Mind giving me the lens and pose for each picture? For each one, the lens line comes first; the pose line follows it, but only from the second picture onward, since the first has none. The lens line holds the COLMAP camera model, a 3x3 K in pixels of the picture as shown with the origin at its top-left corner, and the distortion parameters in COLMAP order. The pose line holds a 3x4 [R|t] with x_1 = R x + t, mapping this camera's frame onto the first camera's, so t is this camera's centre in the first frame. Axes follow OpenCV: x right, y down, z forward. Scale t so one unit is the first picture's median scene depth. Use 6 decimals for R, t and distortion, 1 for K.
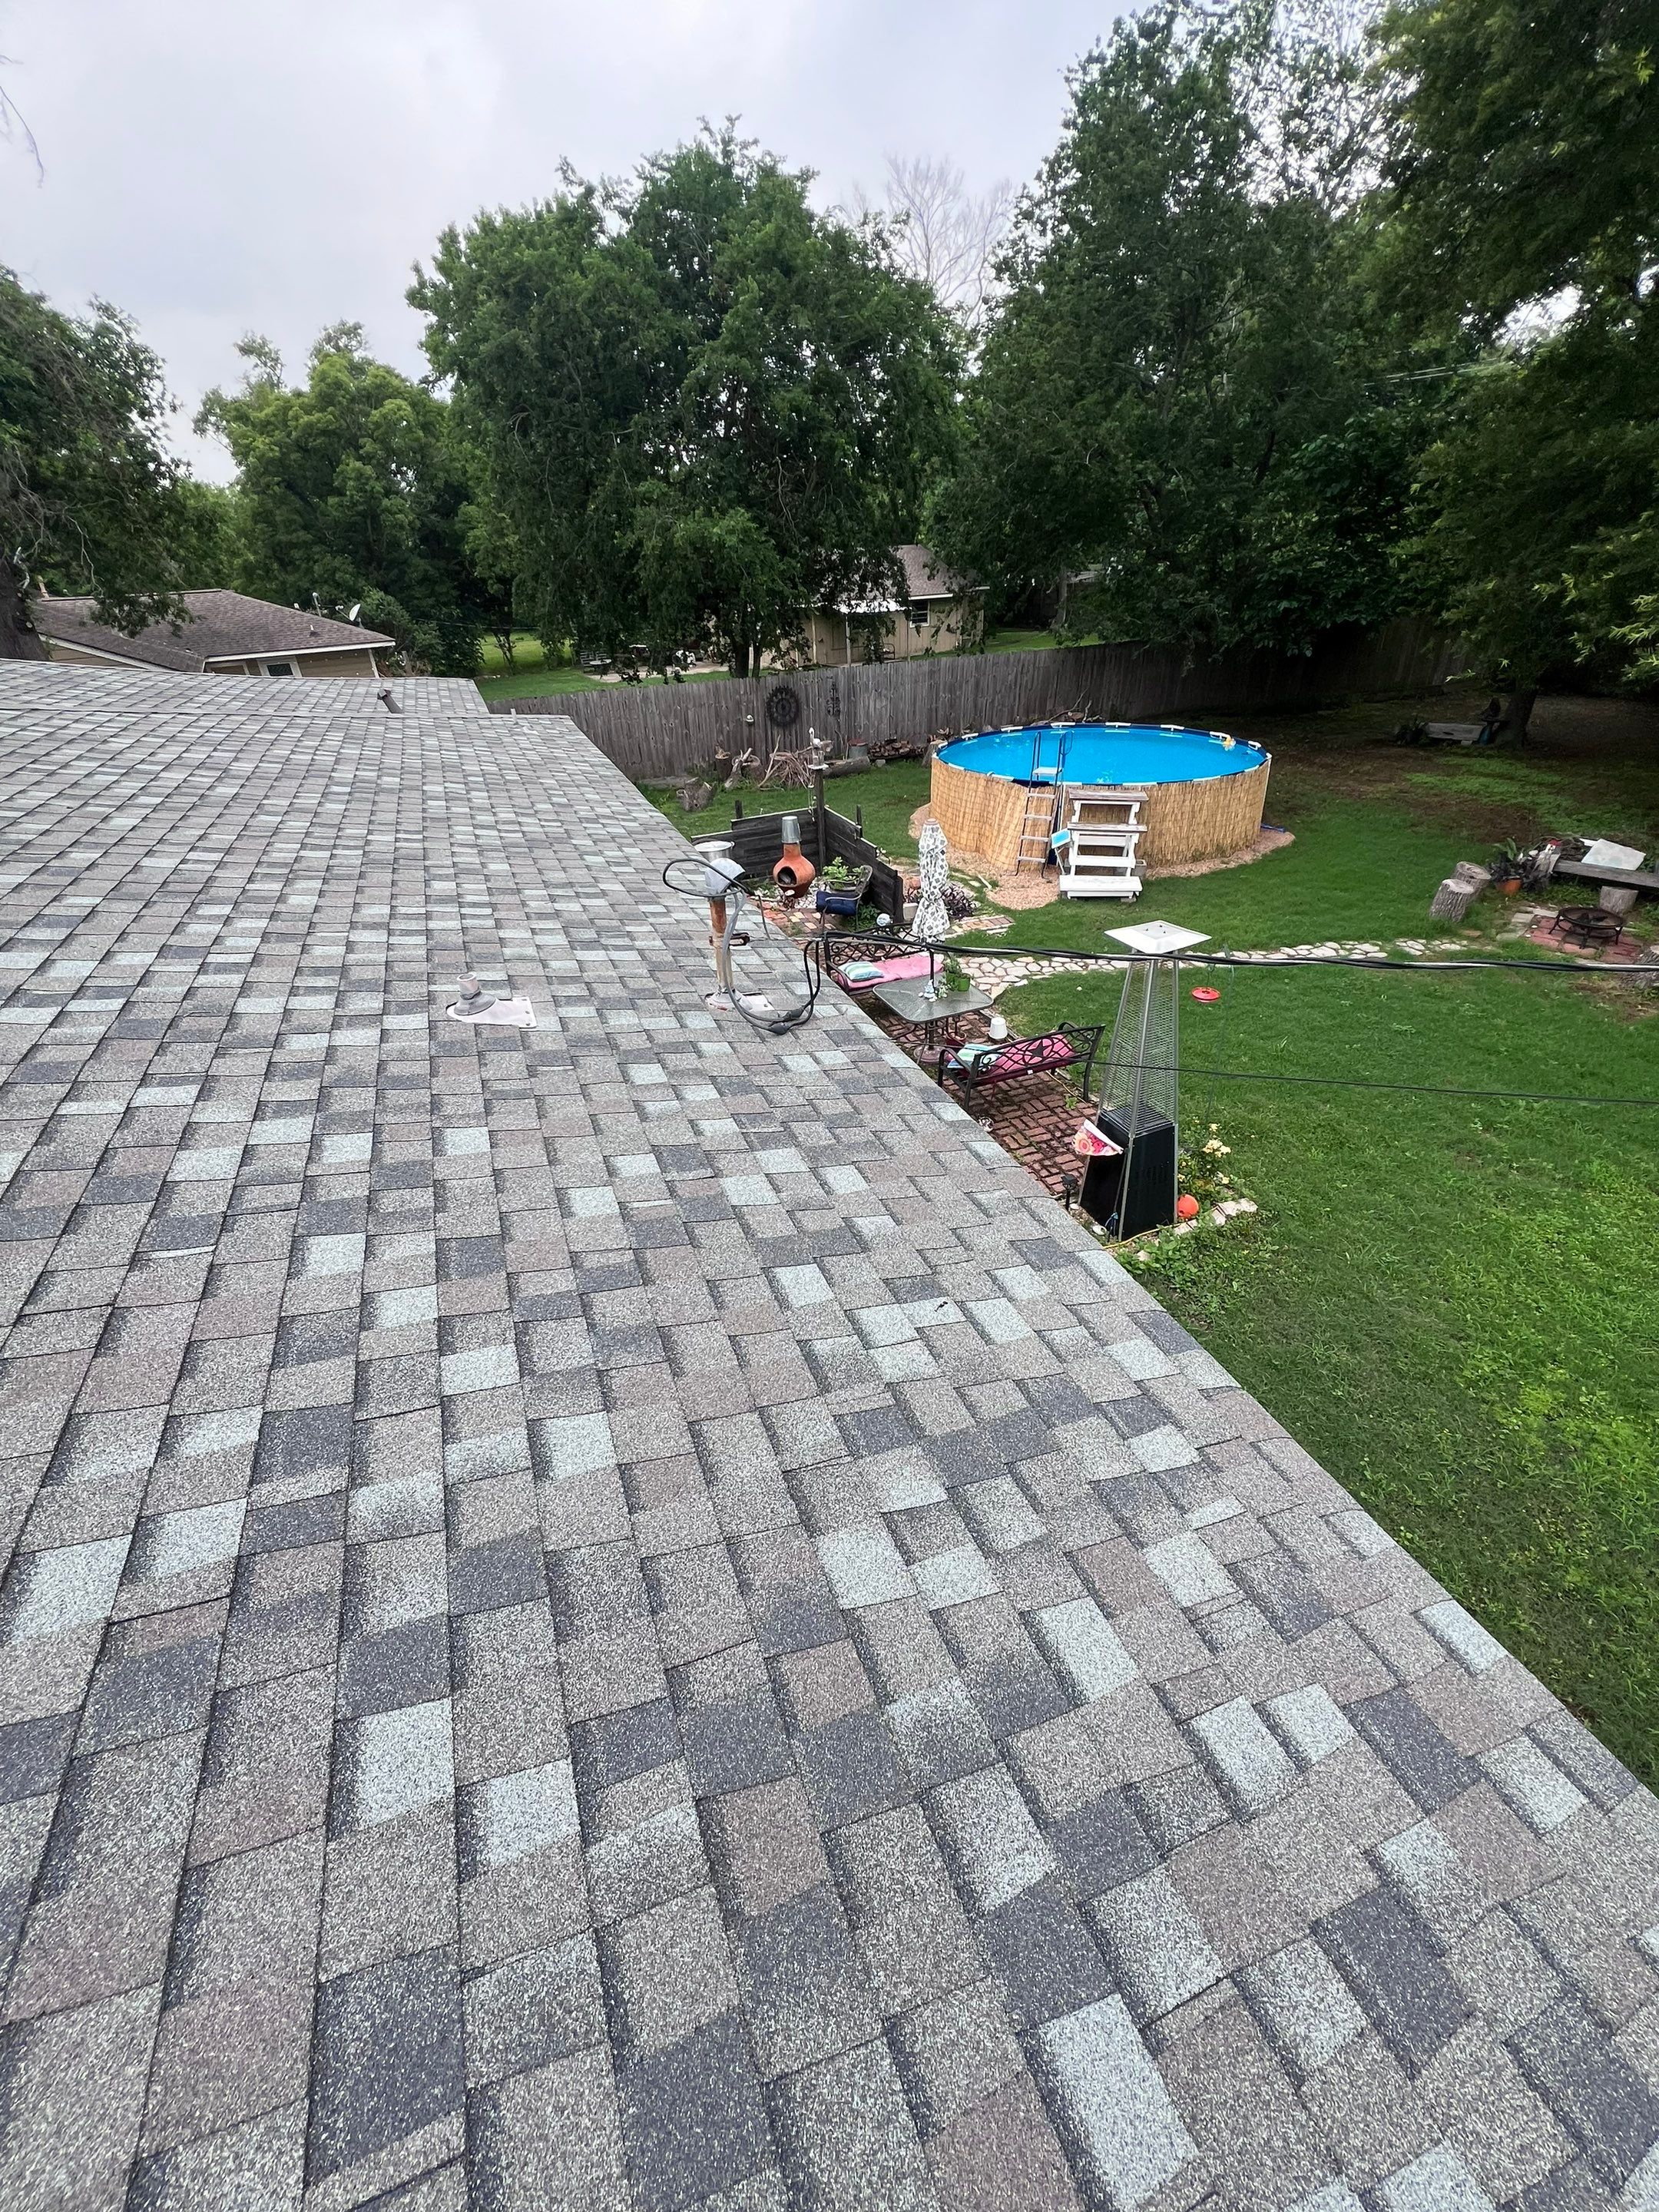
lens RADIAL K [[885.3, 0, 828.4], [0, 885.3, 1102.3], [0, 0, 1]] dist [-0.003114, -0.000030]
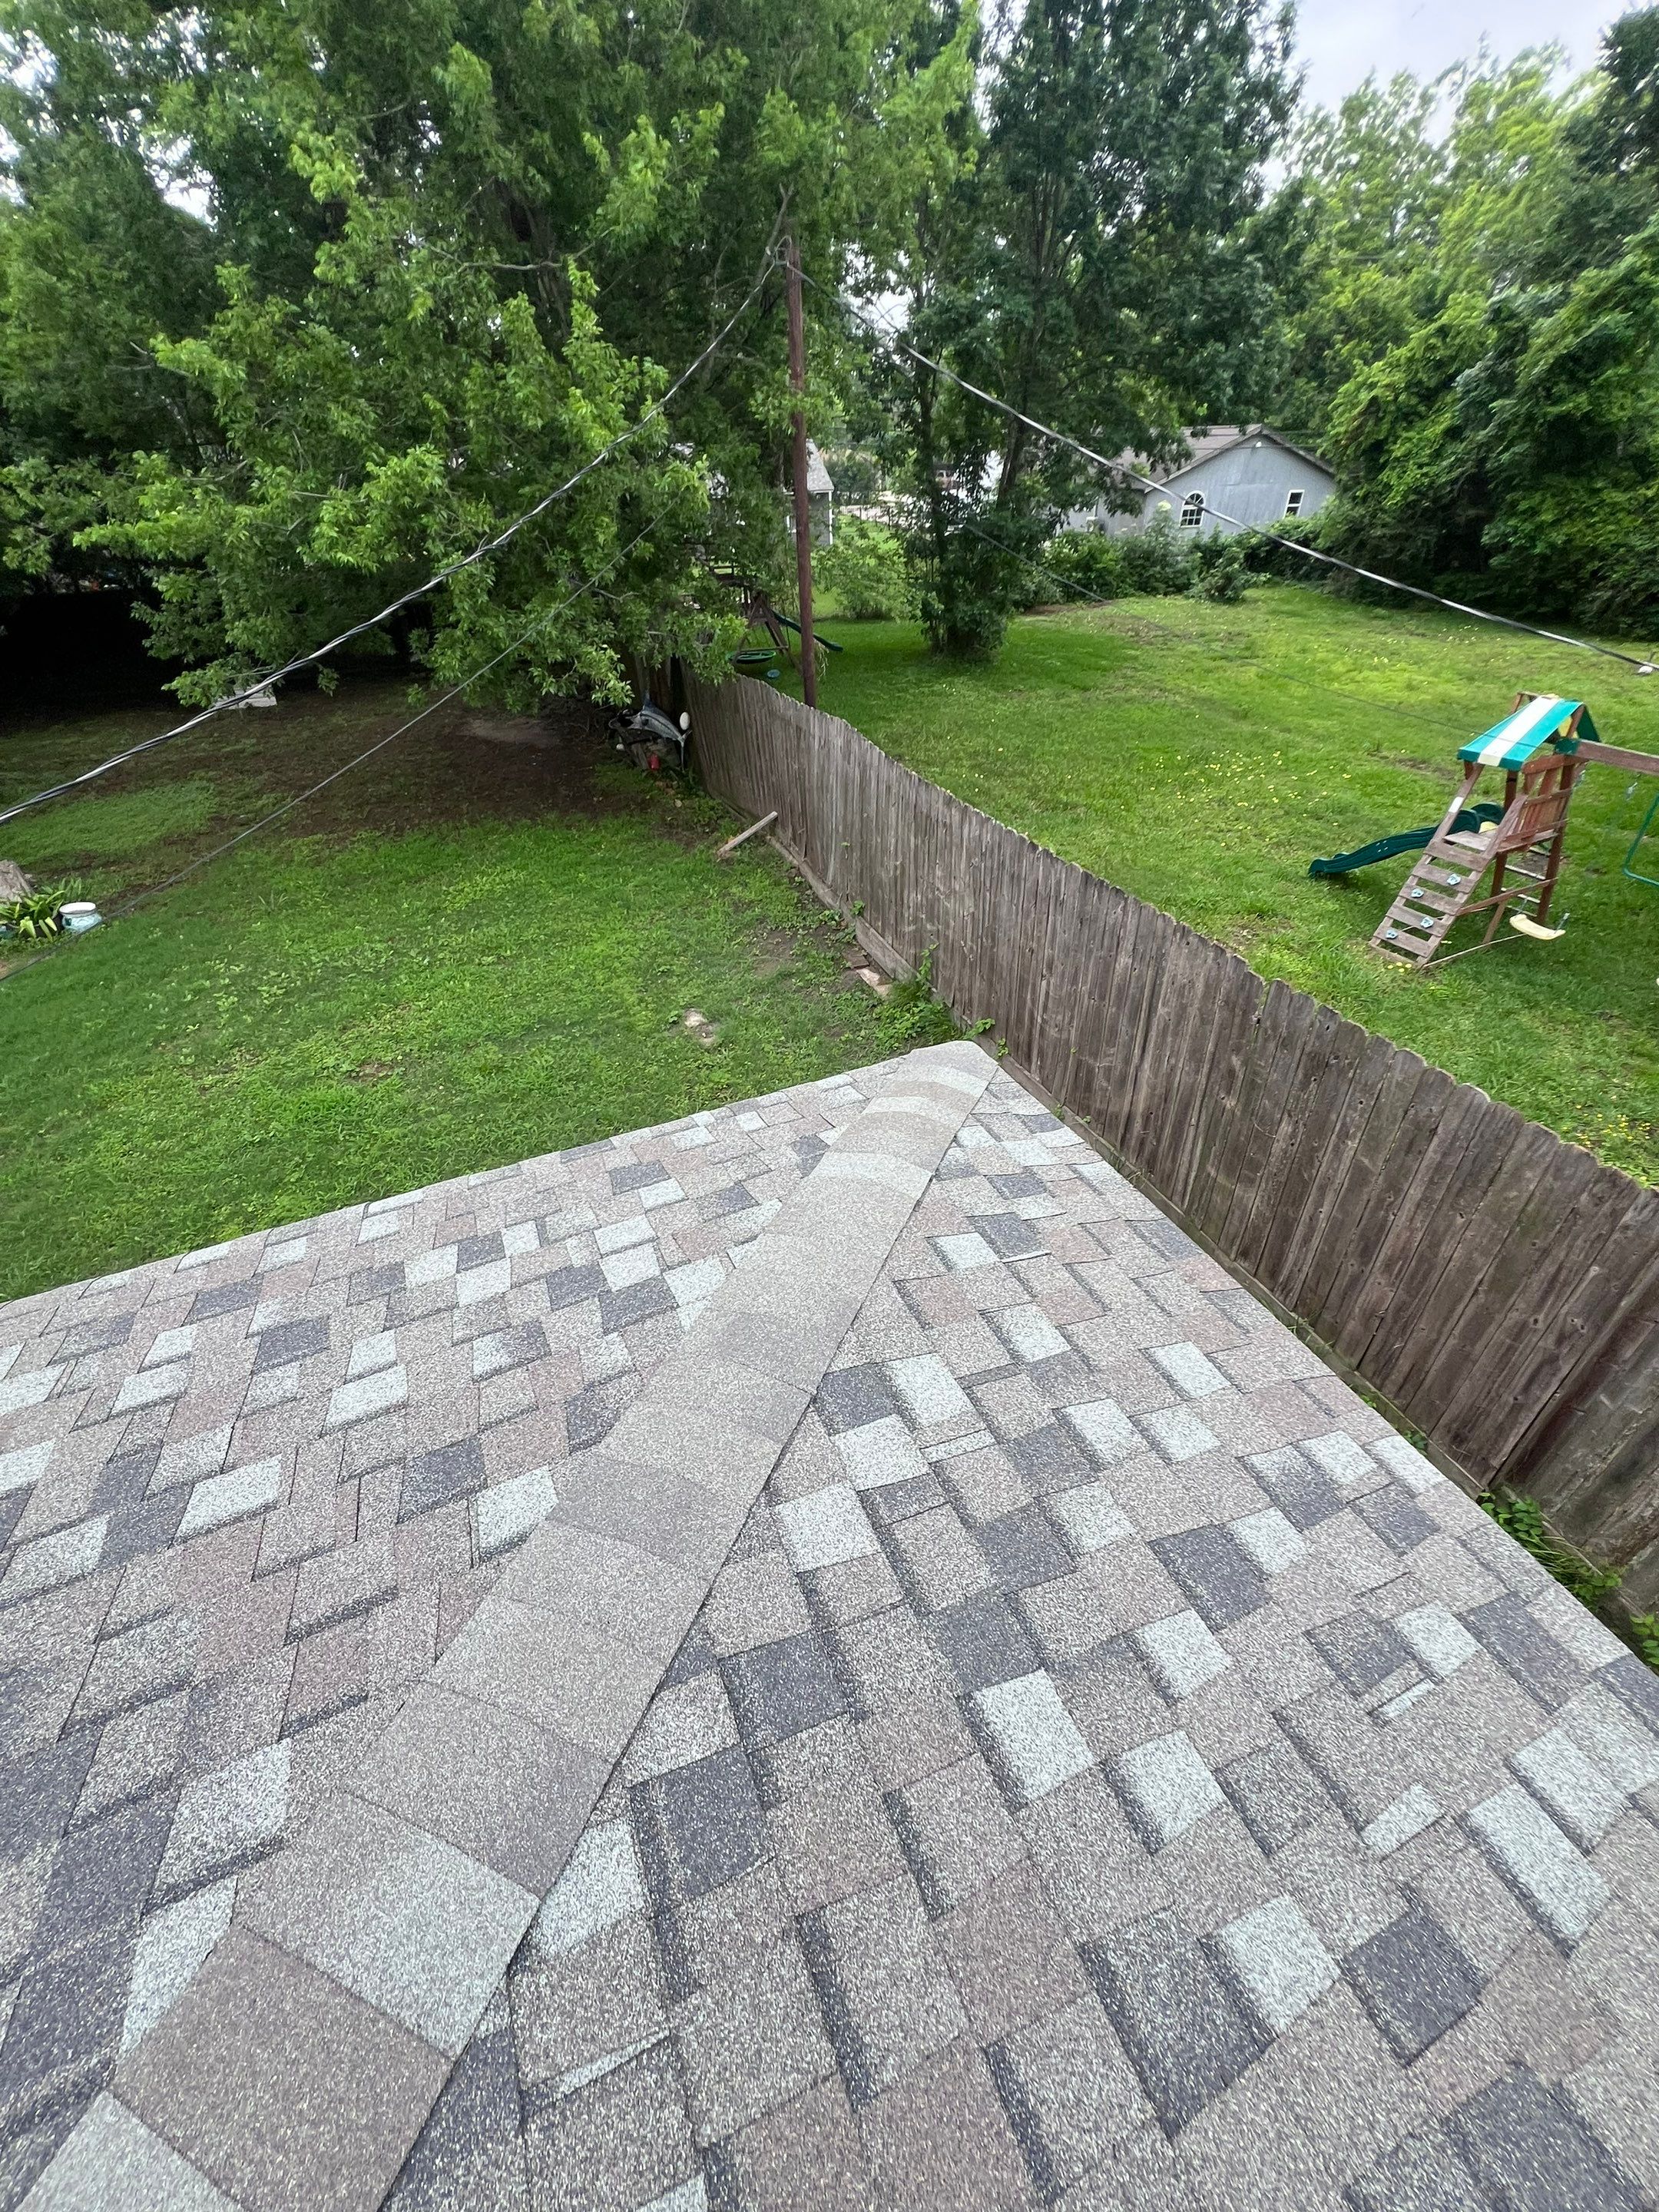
lens RADIAL K [[885.2, 0, 835.6], [0, 885.2, 1097.4], [0, 0, 1]] dist [-0.014071, 0.004603]
pose [[-0.033715, -0.562825, 0.825888, -0.053877], [0.557557, 0.675223, 0.482912, 0.047095], [-0.829454, 0.476761, 0.291042, -0.058968]]
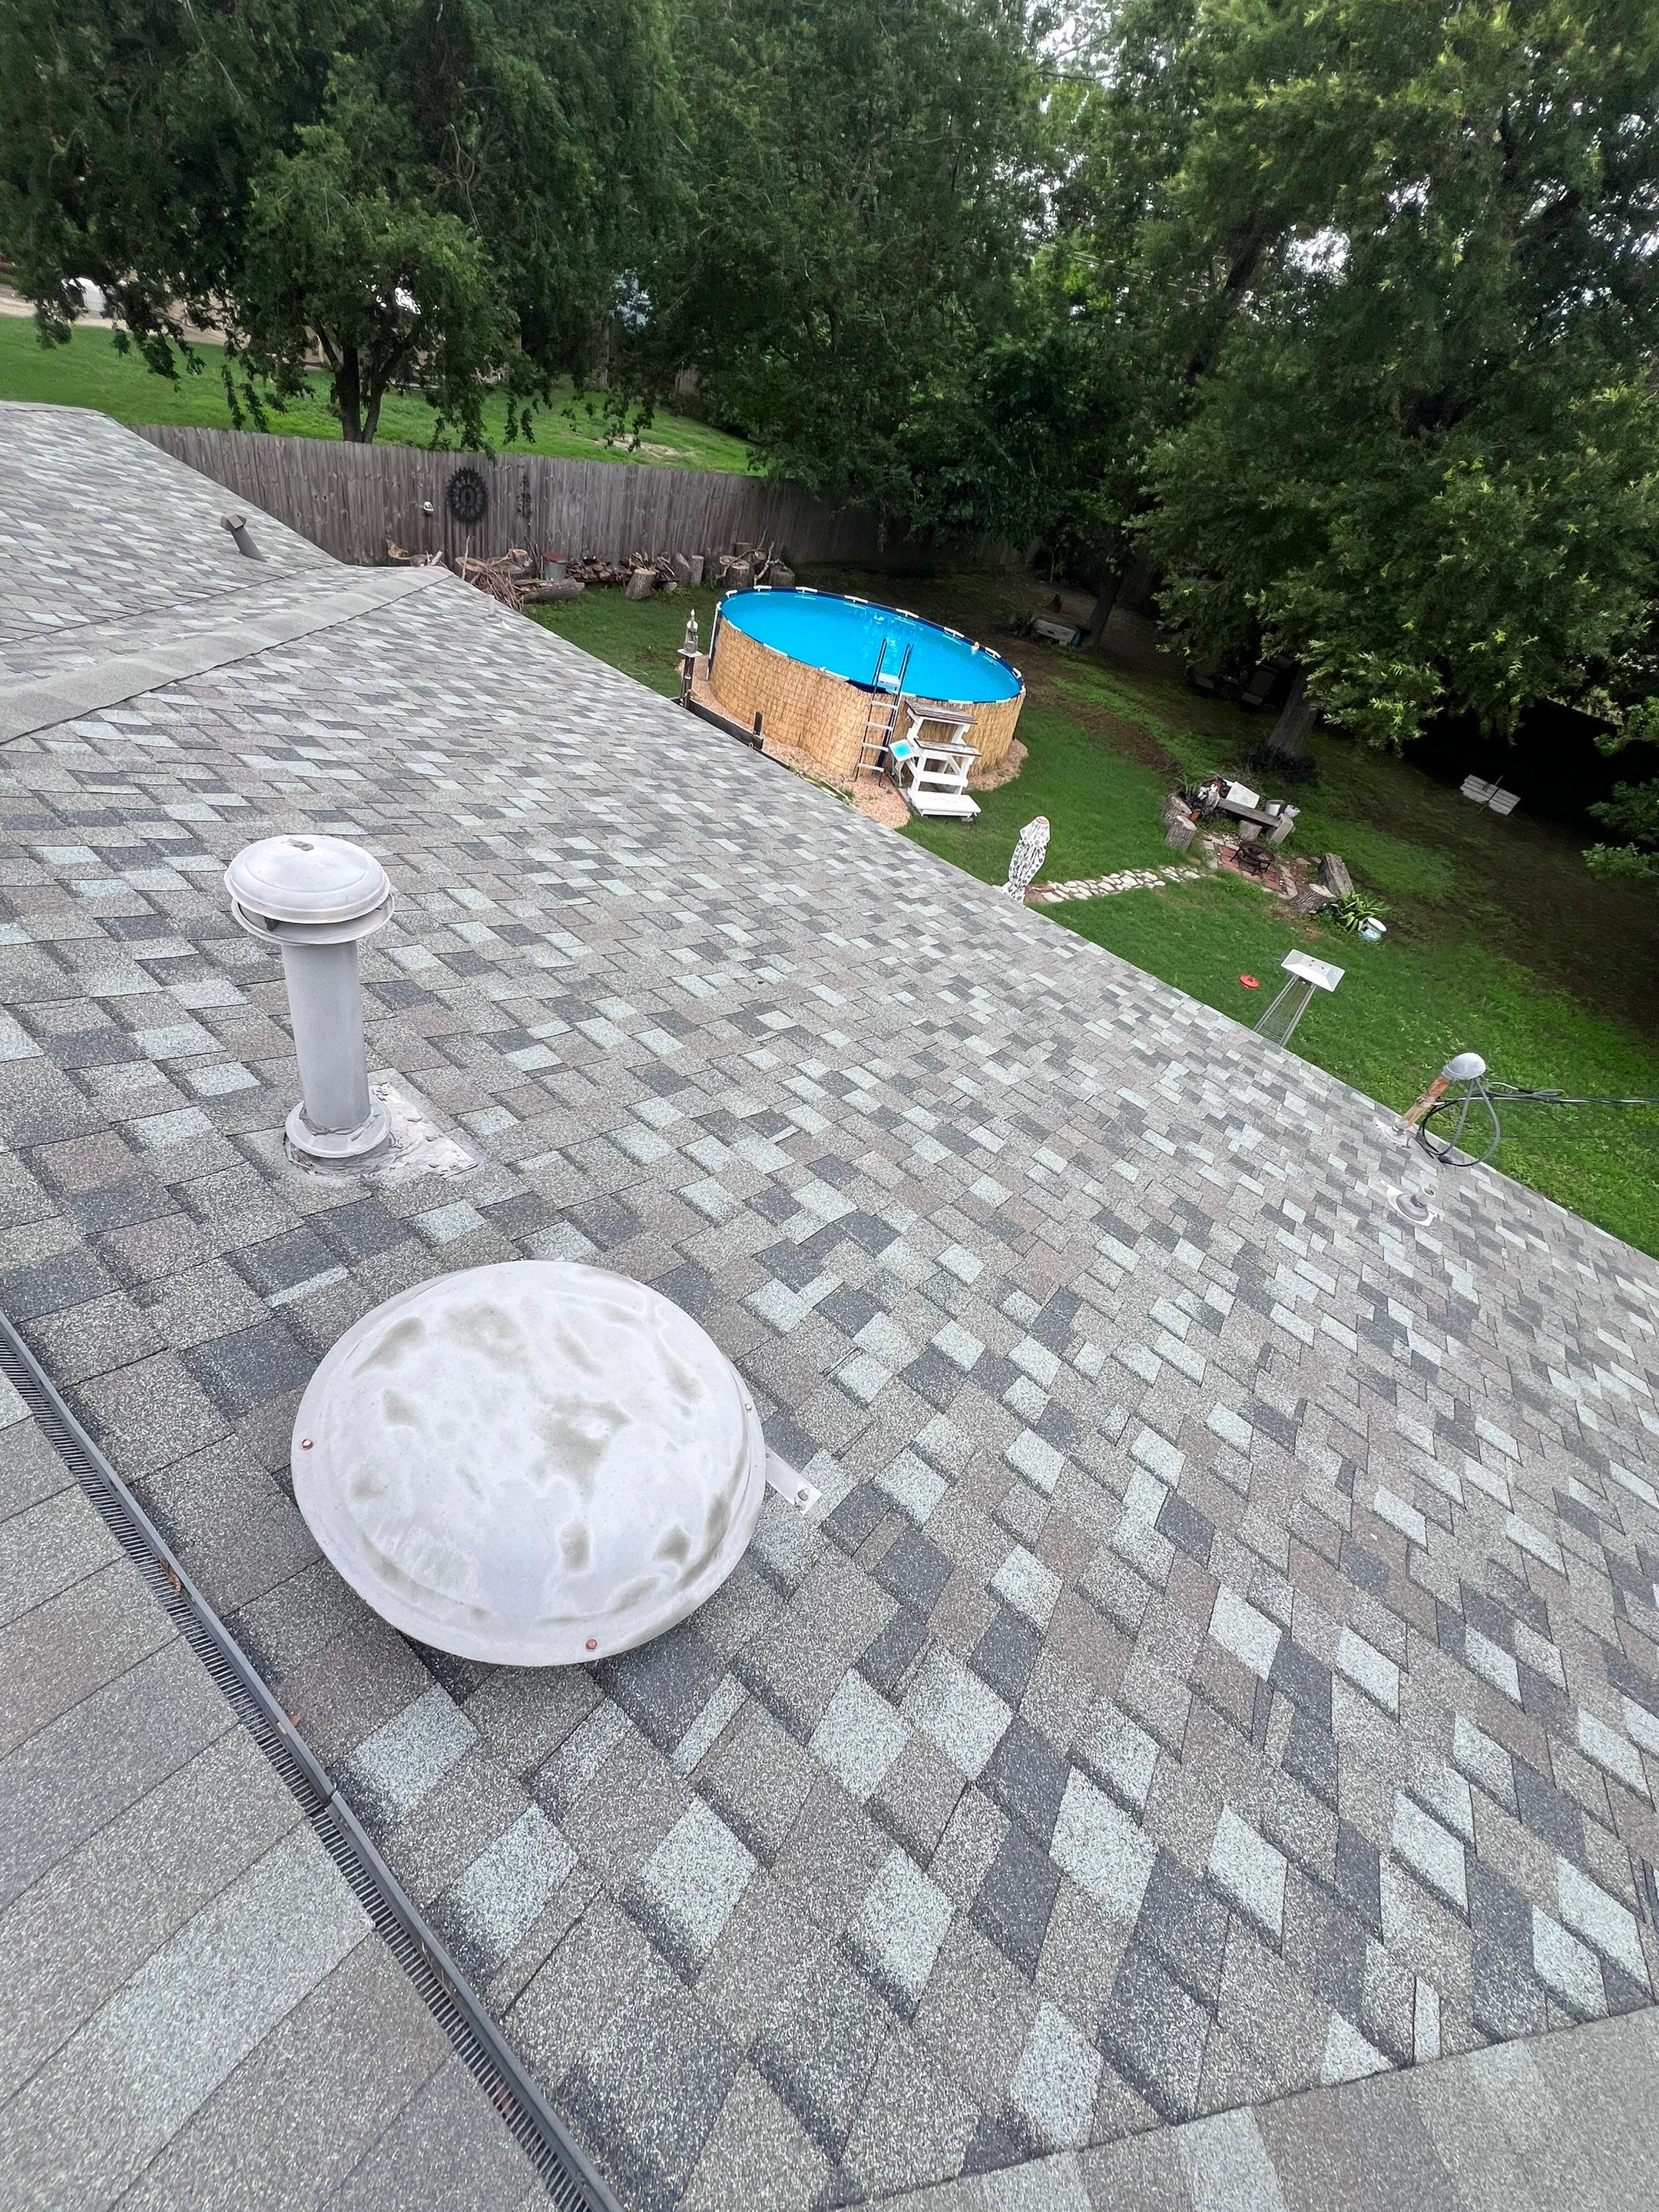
lens RADIAL K [[873.1, 0, 829.5], [0, 873.1, 1106.0], [0, 0, 1]] dist [0.001428, 0.000204]
pose [[0.839314, -0.160085, 0.519543, -0.579683], [0.034113, 0.969287, 0.243554, -0.196160], [-0.542575, -0.186696, 0.818997, 0.147114]]
